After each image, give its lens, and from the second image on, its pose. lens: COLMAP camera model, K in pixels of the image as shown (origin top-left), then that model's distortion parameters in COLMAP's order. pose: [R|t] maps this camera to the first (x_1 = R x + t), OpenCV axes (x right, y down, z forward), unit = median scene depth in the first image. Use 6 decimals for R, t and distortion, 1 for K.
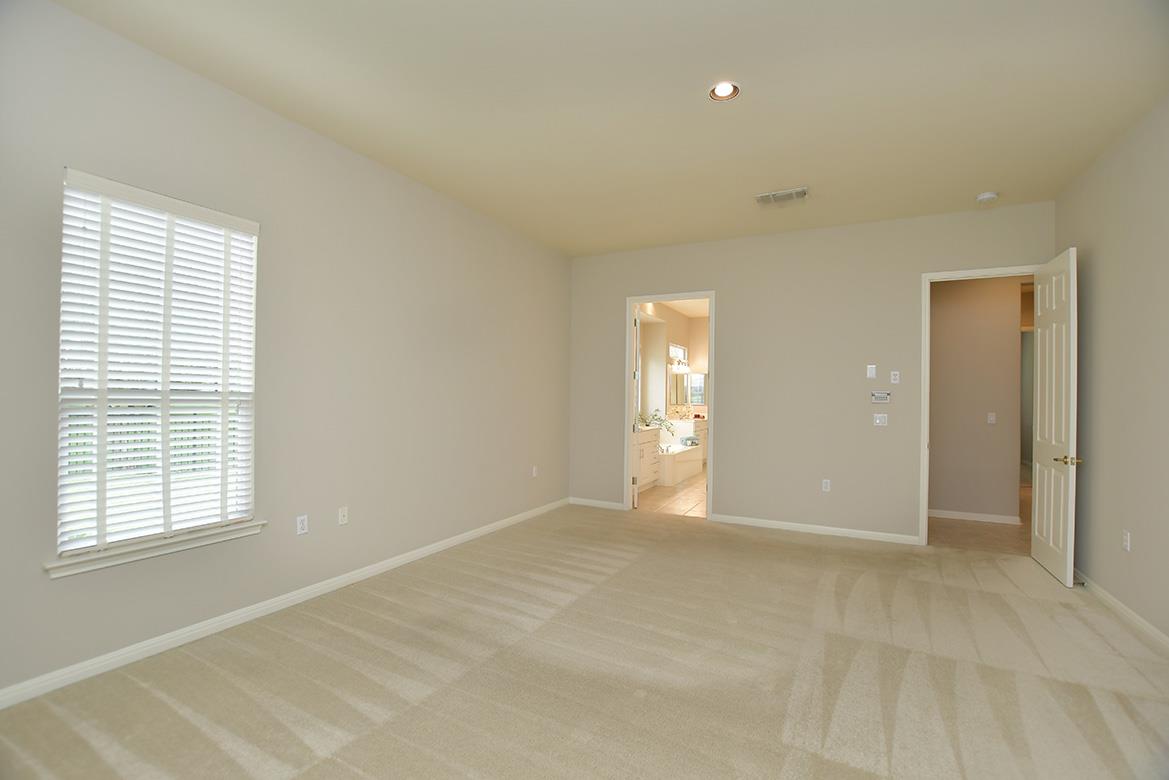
lens RADIAL K [[510.2, 0, 584.5], [0, 510.2, 390.0], [0, 0, 1]] dist [-0.011869, 0.000097]
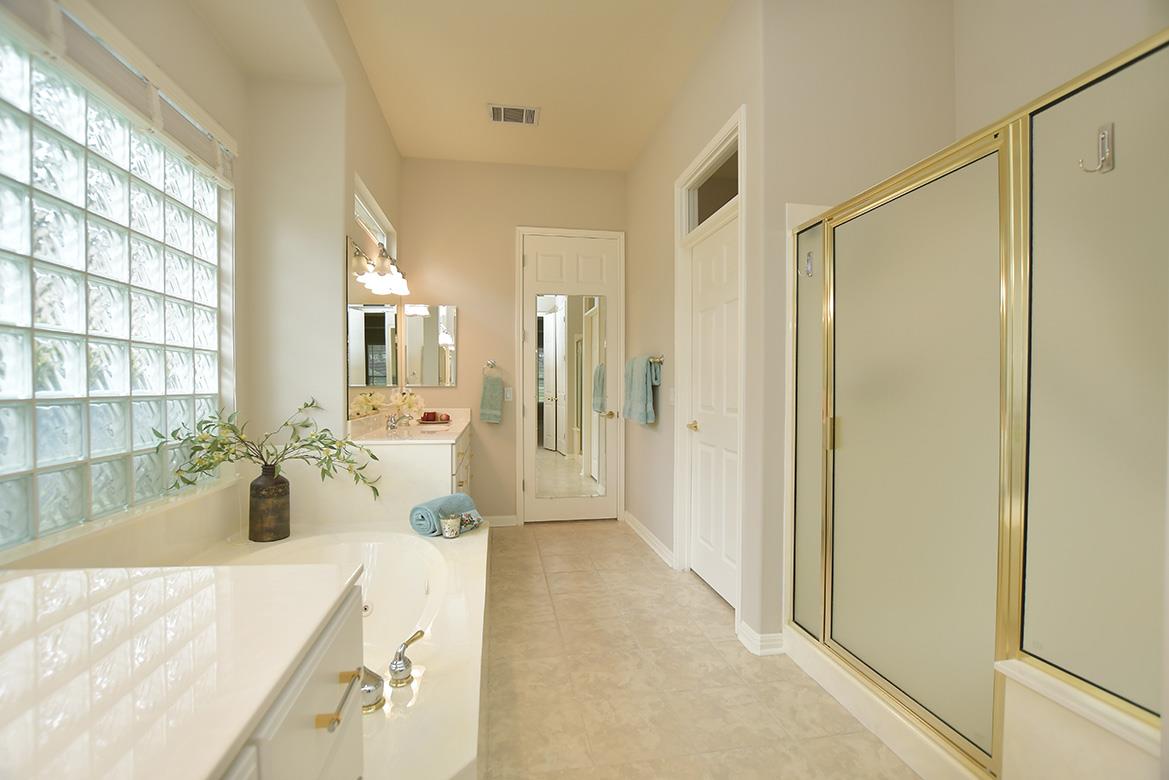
lens RADIAL K [[520.7, 0, 584.5], [0, 520.7, 390.0], [0, 0, 1]] dist [-0.026349, 0.001453]
pose [[0.801074, -0.016996, 0.598324, 0.094476], [0.003782, 0.999721, 0.023333, 0.025678], [-0.598553, -0.016429, 0.800915, 0.691695]]
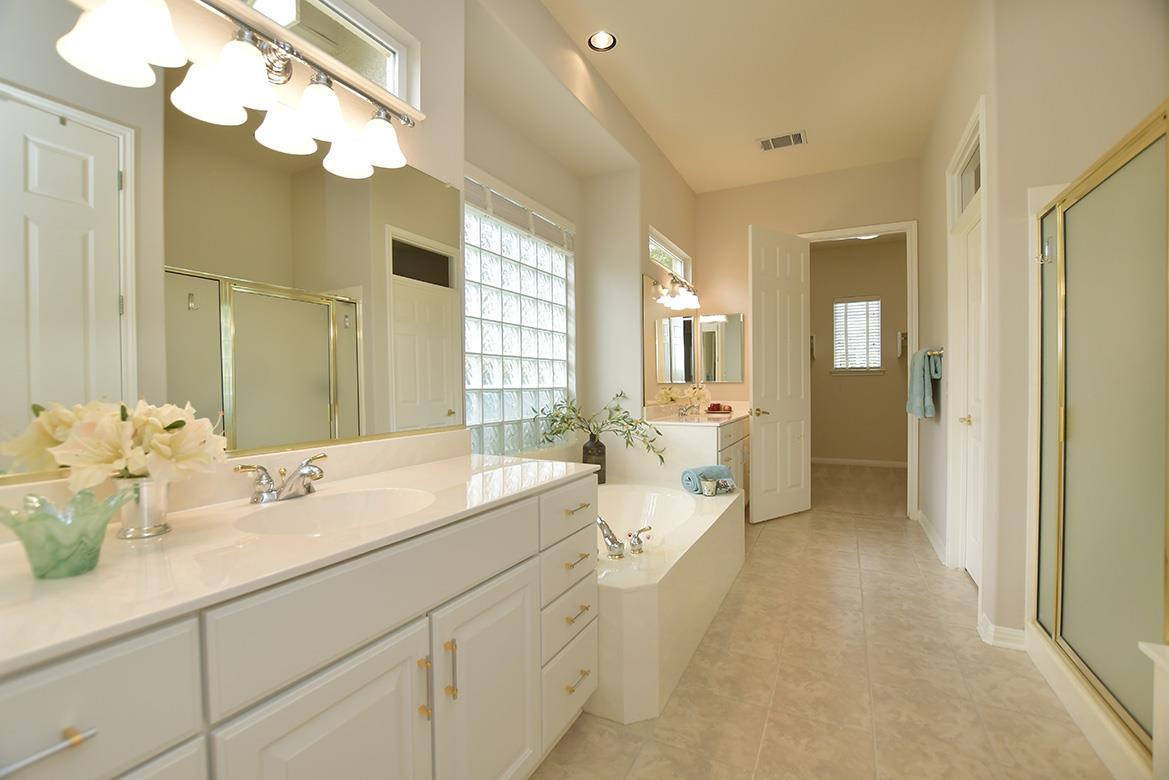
lens RADIAL K [[520.7, 0, 584.5], [0, 520.7, 390.0], [0, 0, 1]] dist [-0.026349, 0.001453]
pose [[0.999727, -0.020409, 0.011397, 0.110023], [0.020200, 0.999632, 0.018123, 0.027607], [-0.011763, -0.017888, 0.999771, 0.602399]]
